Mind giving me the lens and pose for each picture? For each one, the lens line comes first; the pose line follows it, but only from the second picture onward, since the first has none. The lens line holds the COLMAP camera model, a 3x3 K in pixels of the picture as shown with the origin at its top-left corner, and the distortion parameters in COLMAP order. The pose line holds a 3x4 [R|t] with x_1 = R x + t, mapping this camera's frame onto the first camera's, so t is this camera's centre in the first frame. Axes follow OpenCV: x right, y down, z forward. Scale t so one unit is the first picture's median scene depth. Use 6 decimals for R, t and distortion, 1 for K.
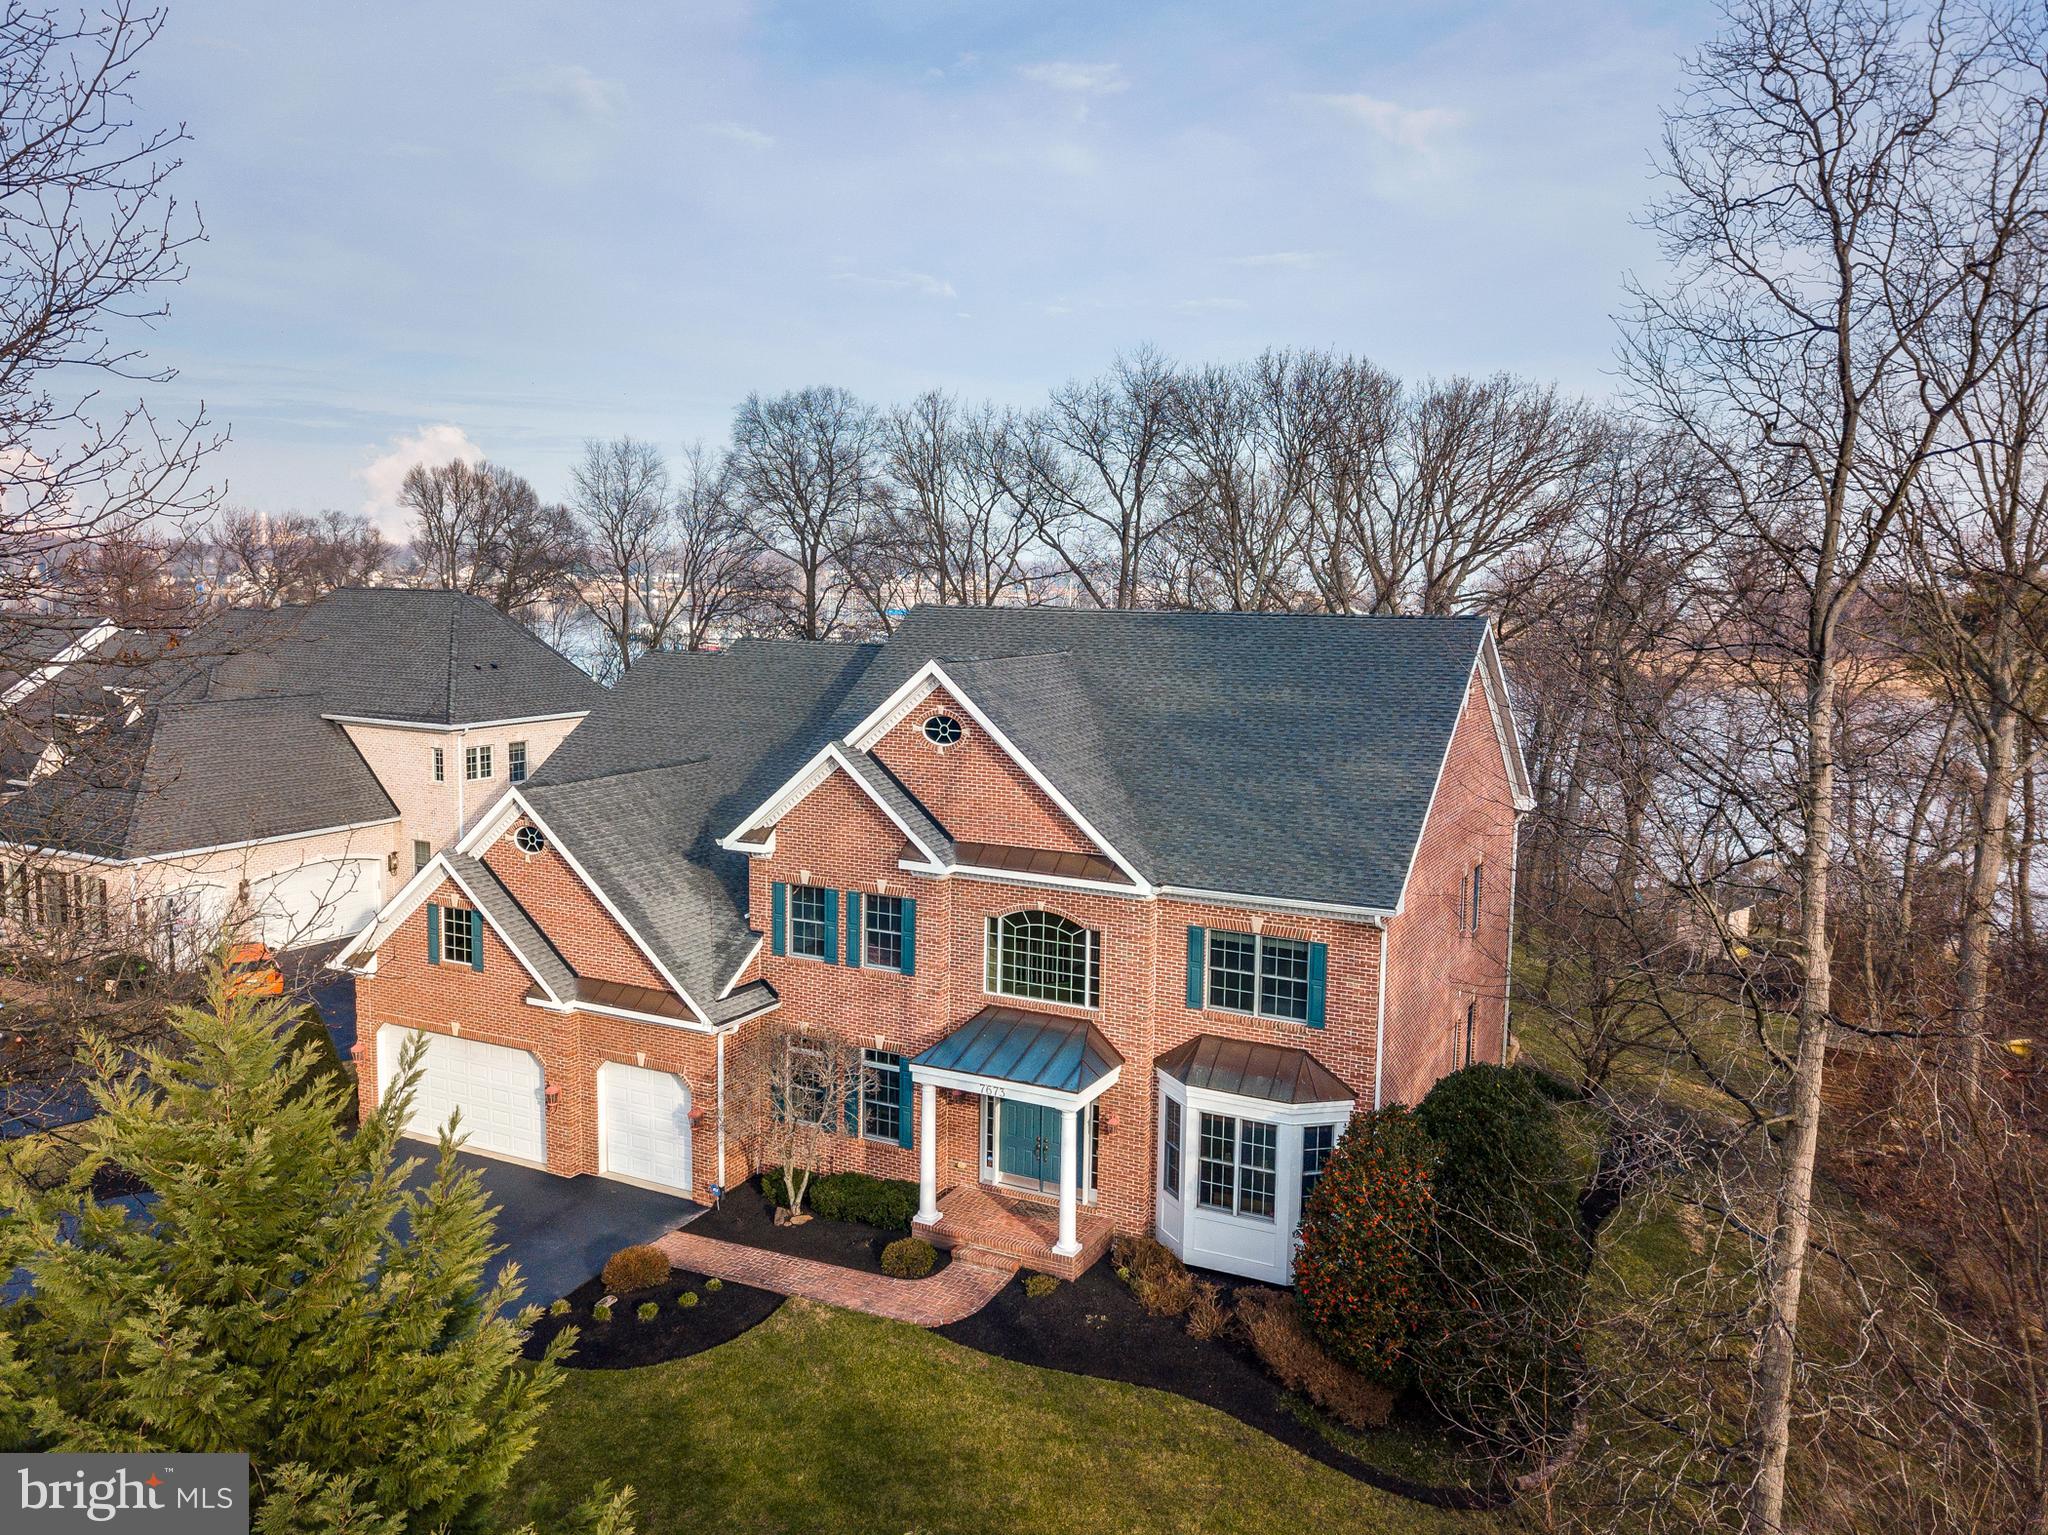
lens RADIAL K [[1587.2, 0, 1029.3], [0, 1587.2, 762.0], [0, 0, 1]] dist [0.028164, -0.001860]
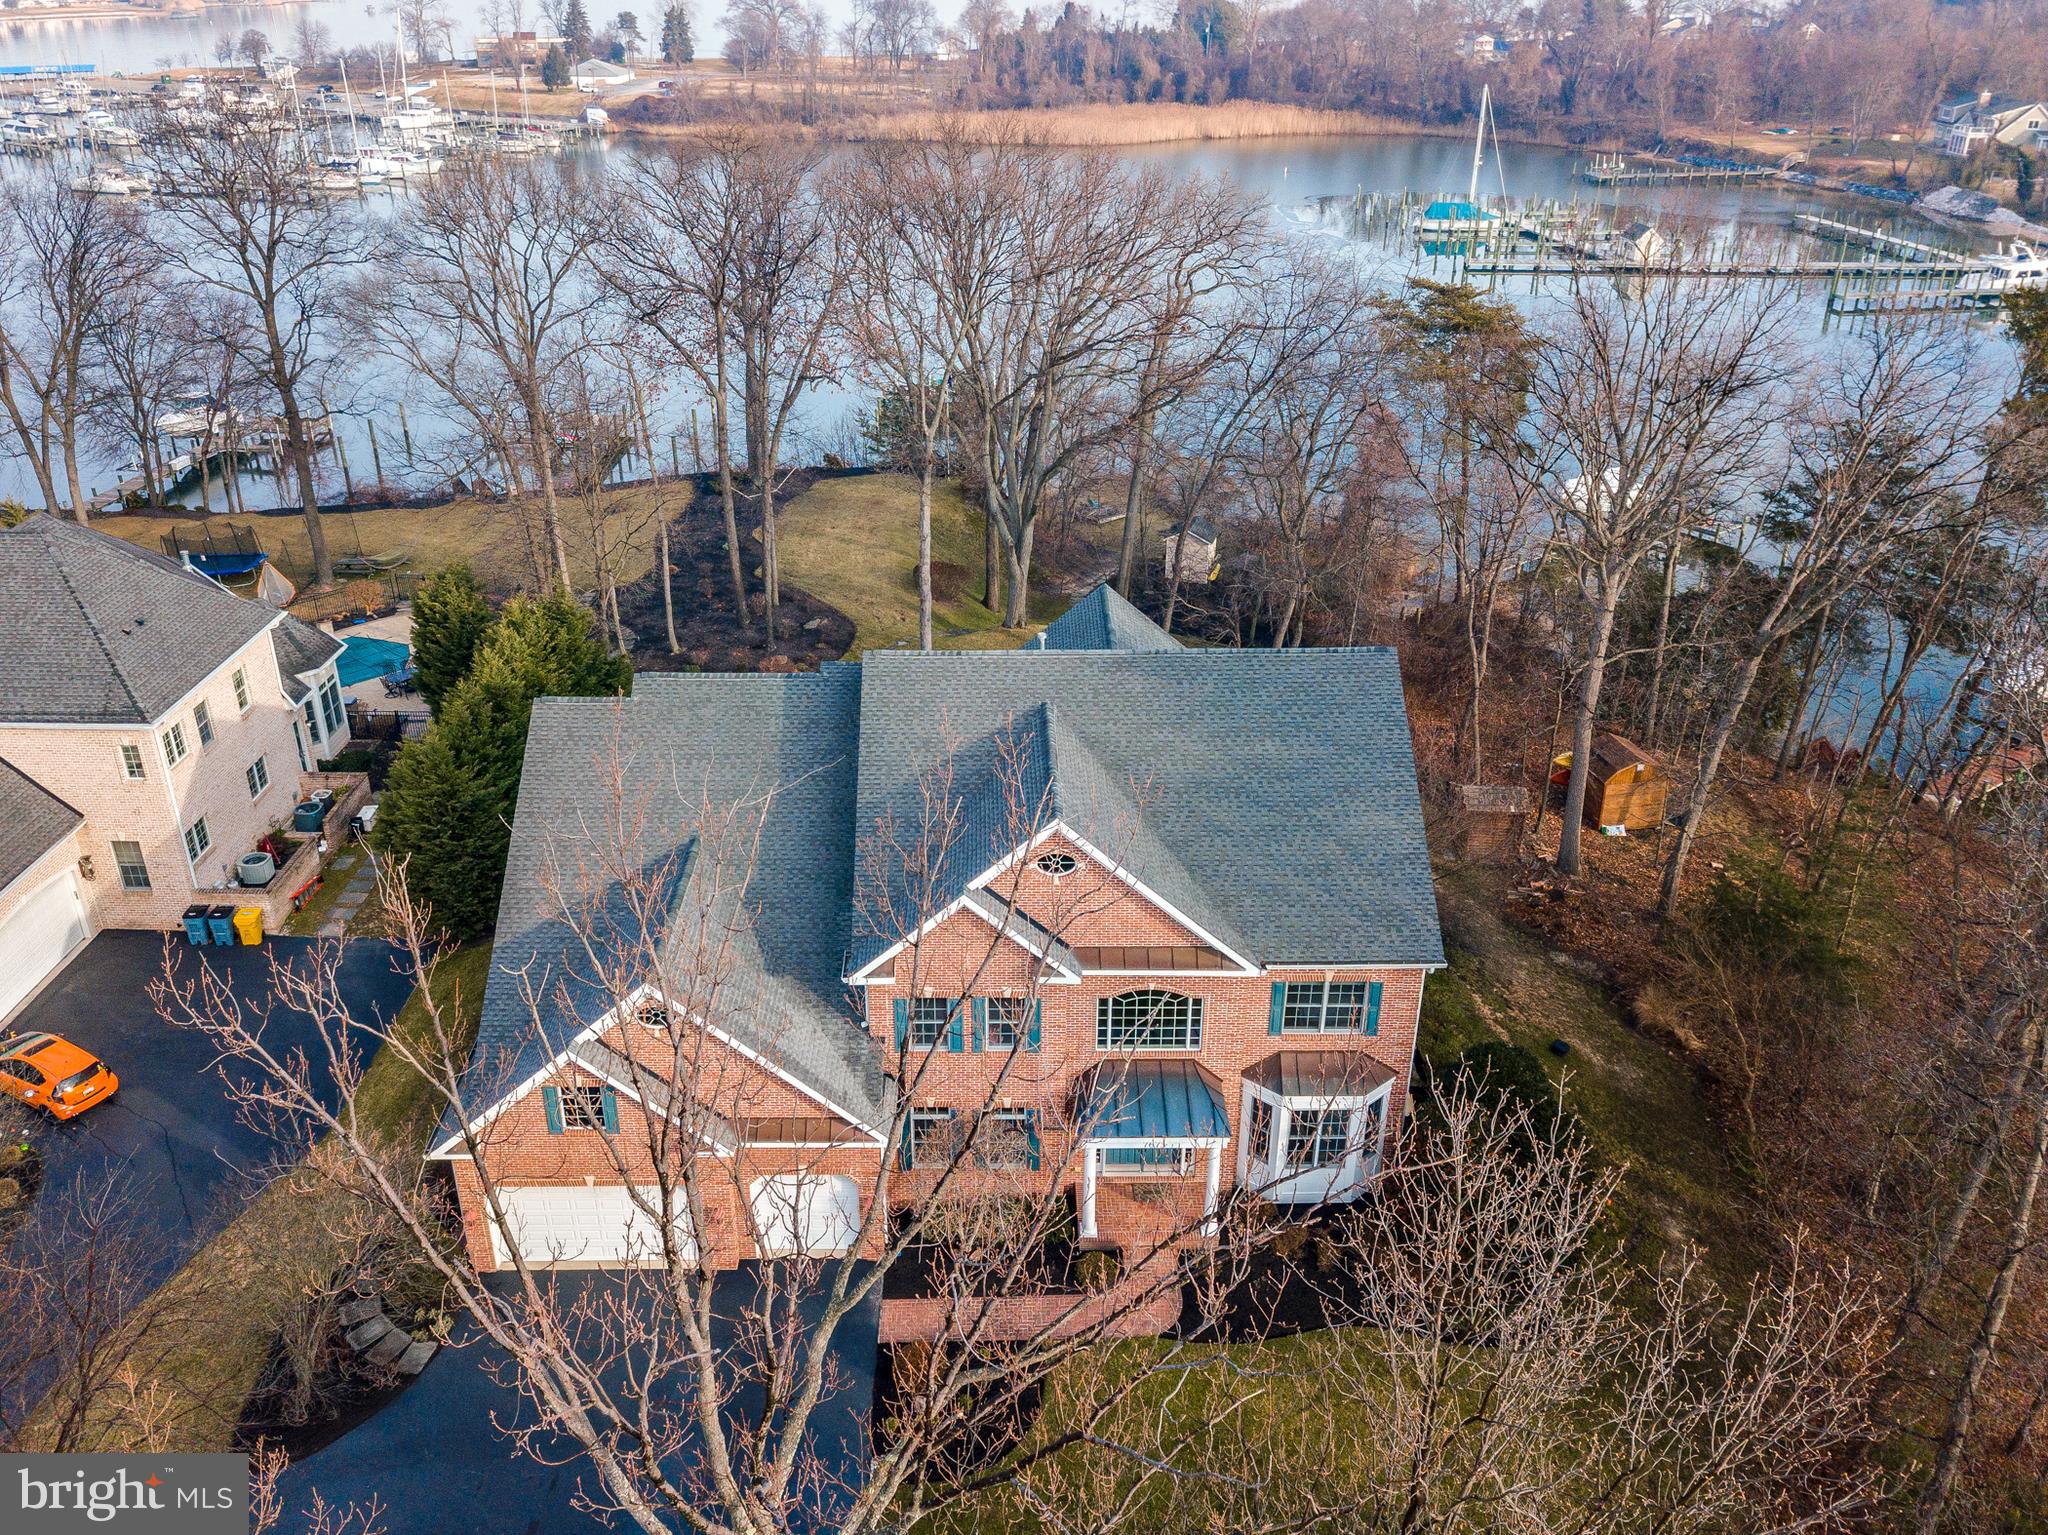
lens RADIAL K [[1587.2, 0, 1023.5], [0, 1587.2, 774.6], [0, 0, 1]] dist [0.028164, -0.001860]
pose [[0.886341, -0.222025, 0.406330, -0.544340], [0.064500, 0.928188, 0.366480, -0.518335], [-0.458518, -0.298618, 0.837012, 0.070878]]
